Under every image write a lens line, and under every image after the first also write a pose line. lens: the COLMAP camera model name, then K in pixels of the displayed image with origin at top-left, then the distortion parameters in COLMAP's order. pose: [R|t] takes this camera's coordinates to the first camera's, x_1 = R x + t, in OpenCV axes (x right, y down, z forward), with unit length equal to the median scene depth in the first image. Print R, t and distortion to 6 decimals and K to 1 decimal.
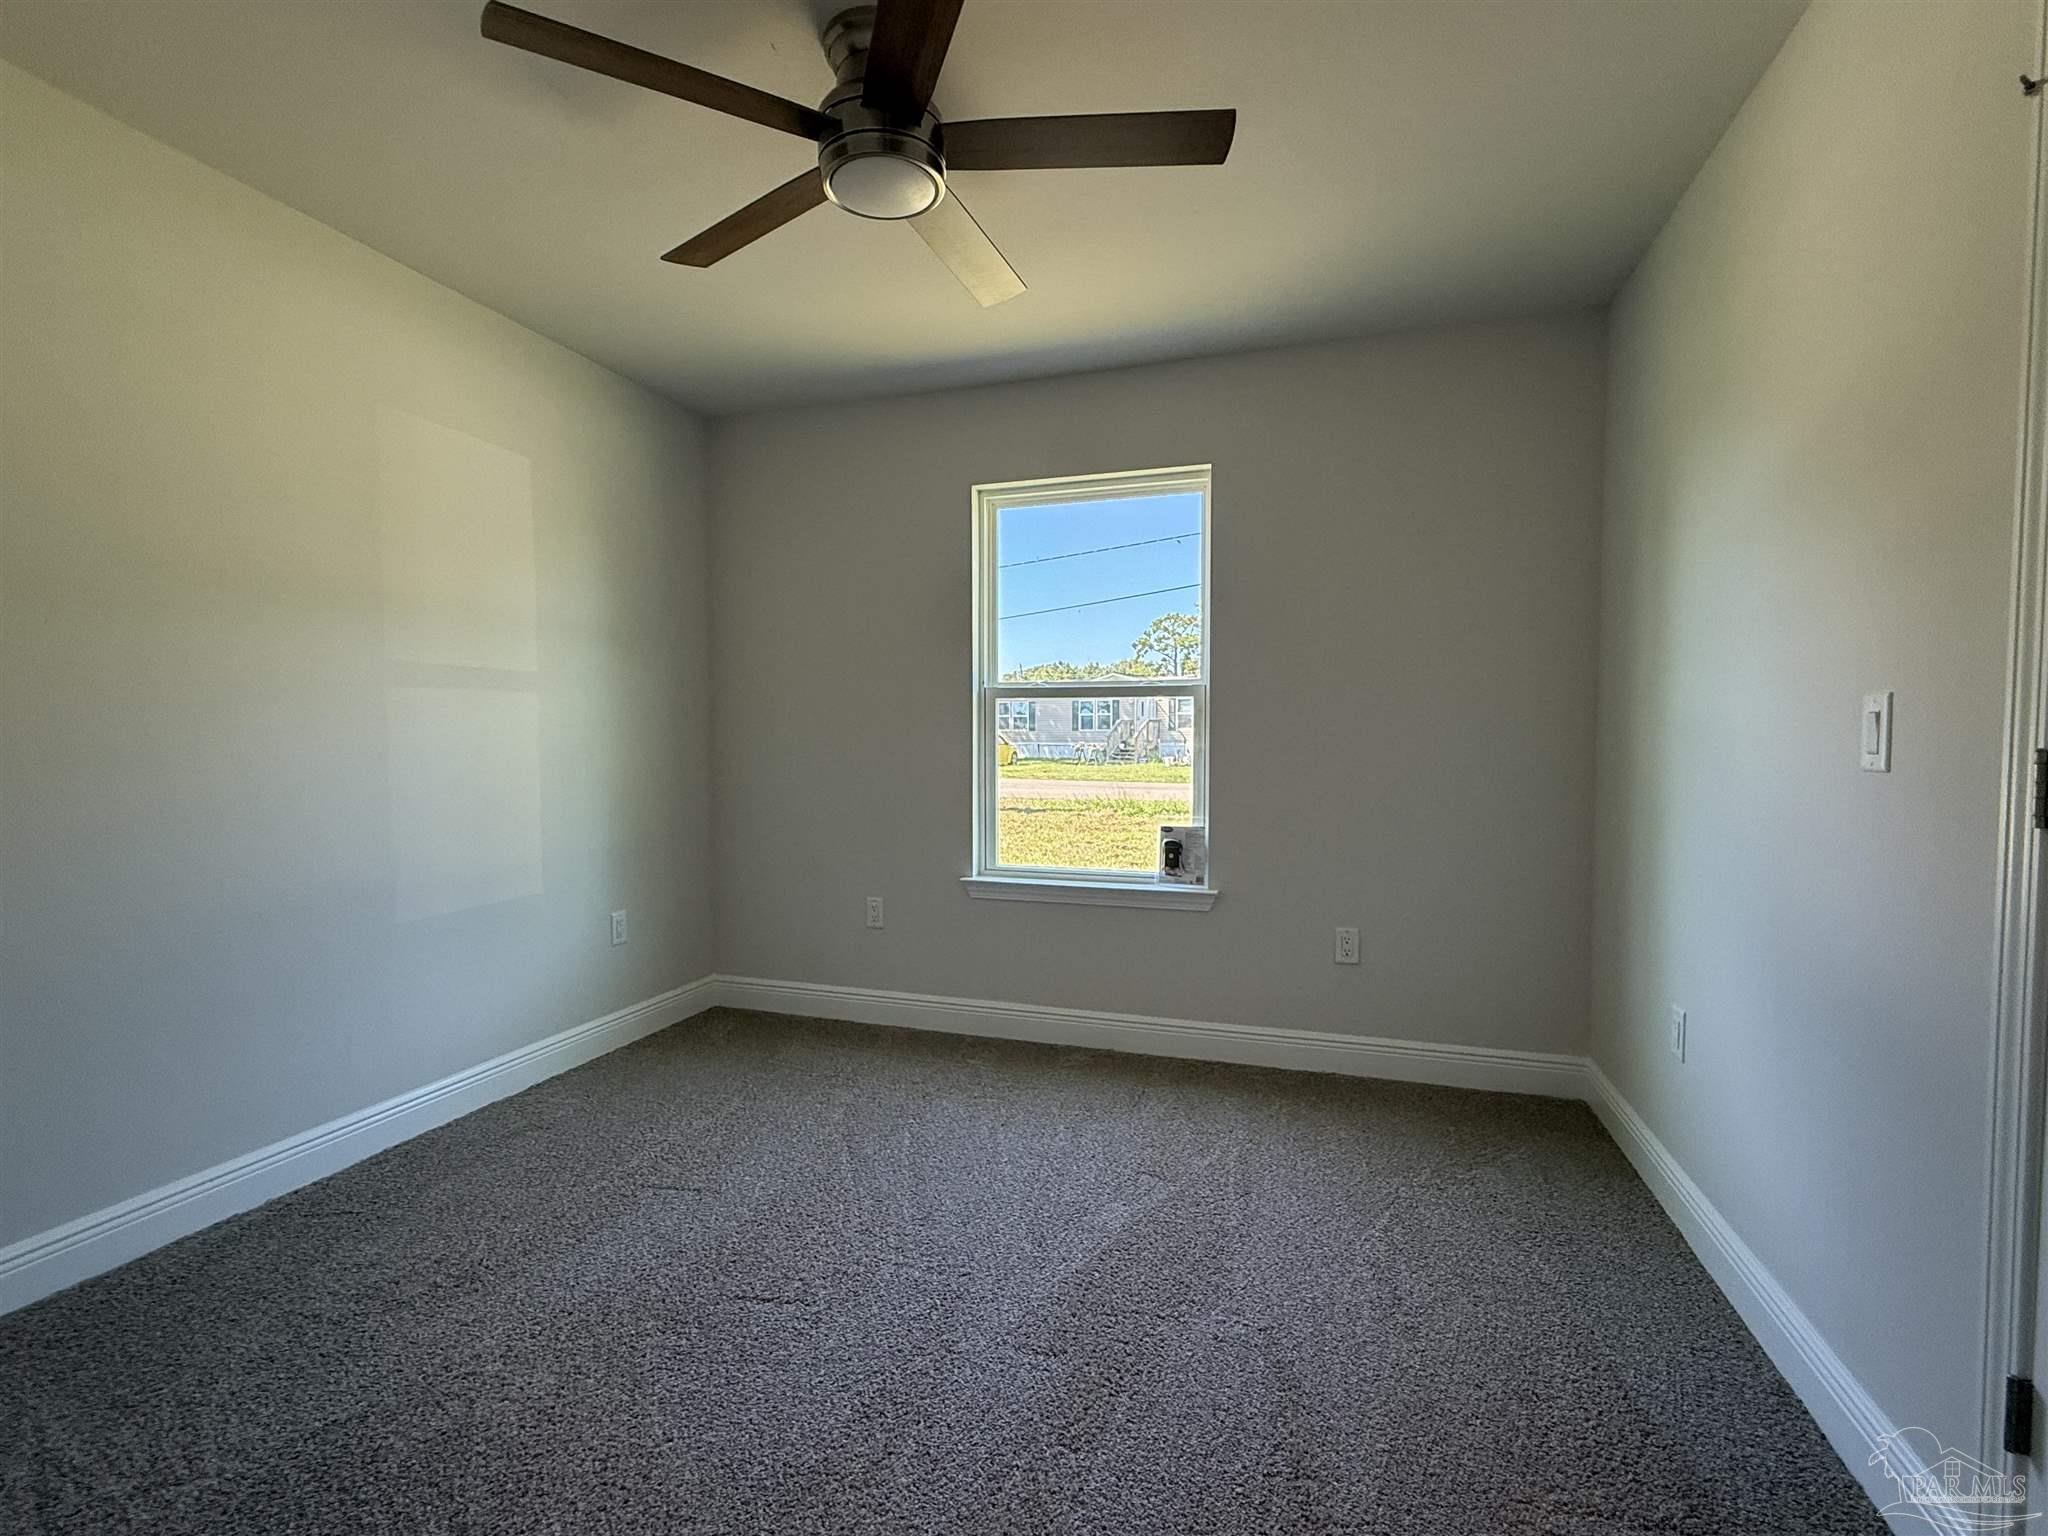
lens RADIAL K [[954.1, 0, 1024.0], [0, 954.1, 768.0], [0, 0, 1]] dist [-0.000680, -0.000069]
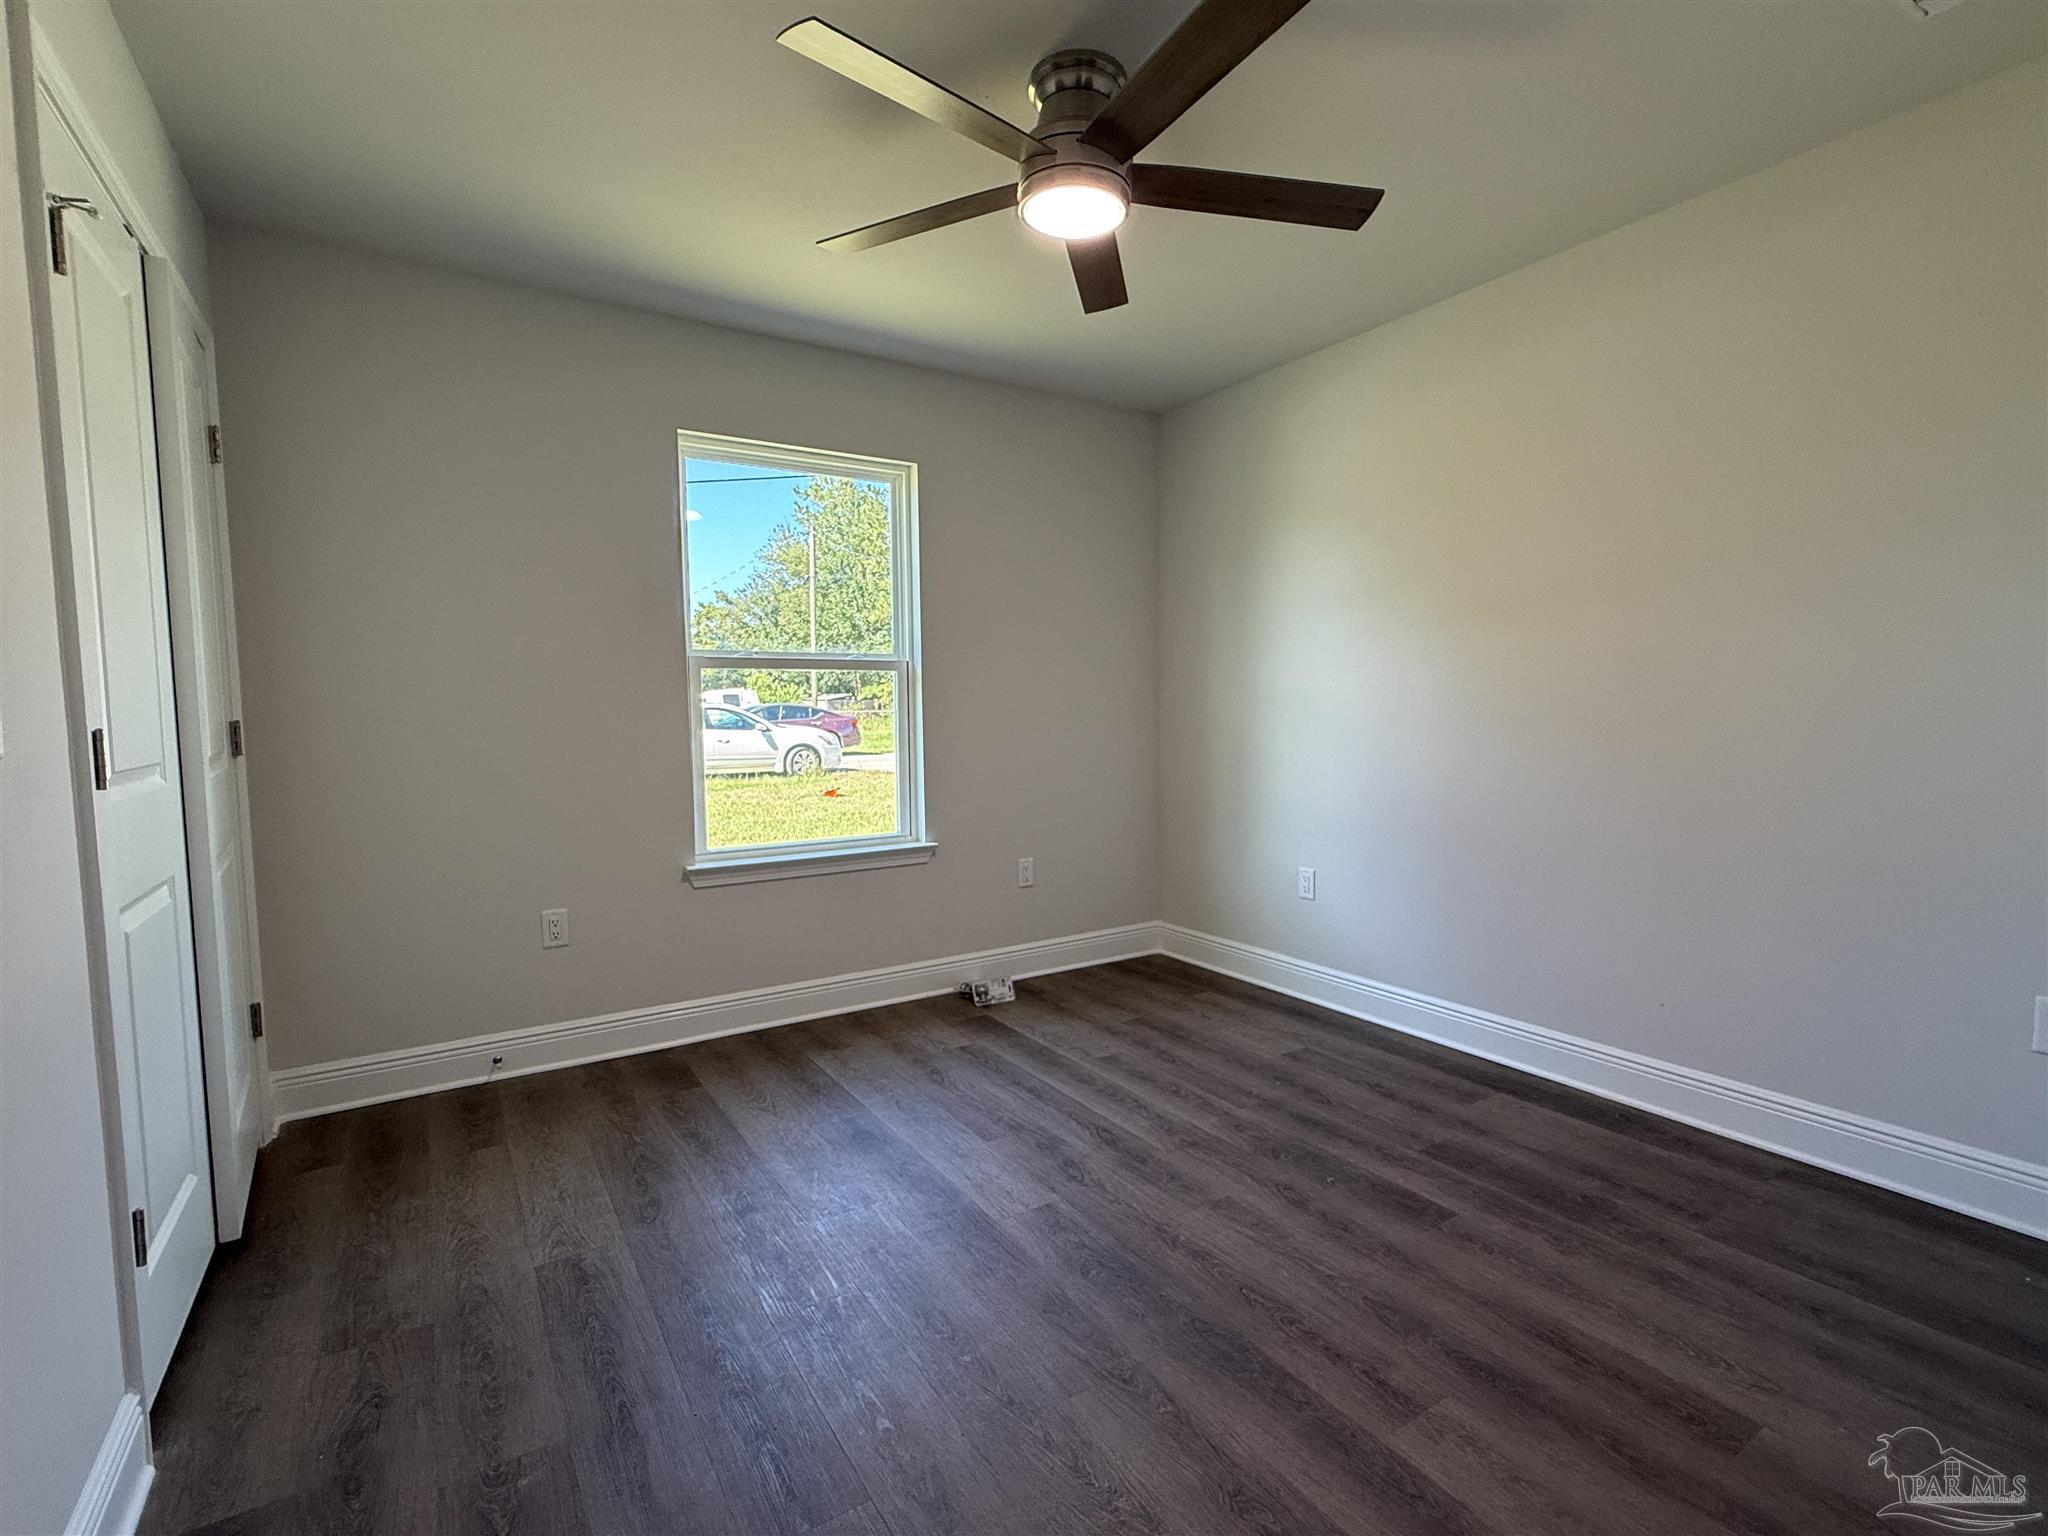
lens RADIAL K [[933.5, 0, 1024.0], [0, 933.5, 768.0], [0, 0, 1]] dist [0.000786, 0.000042]
pose [[0.633295, -0.056135, 0.771872, -0.560513], [0.035065, 0.998423, 0.043841, -0.006076], [-0.773116, -0.000698, 0.634265, 0.201457]]
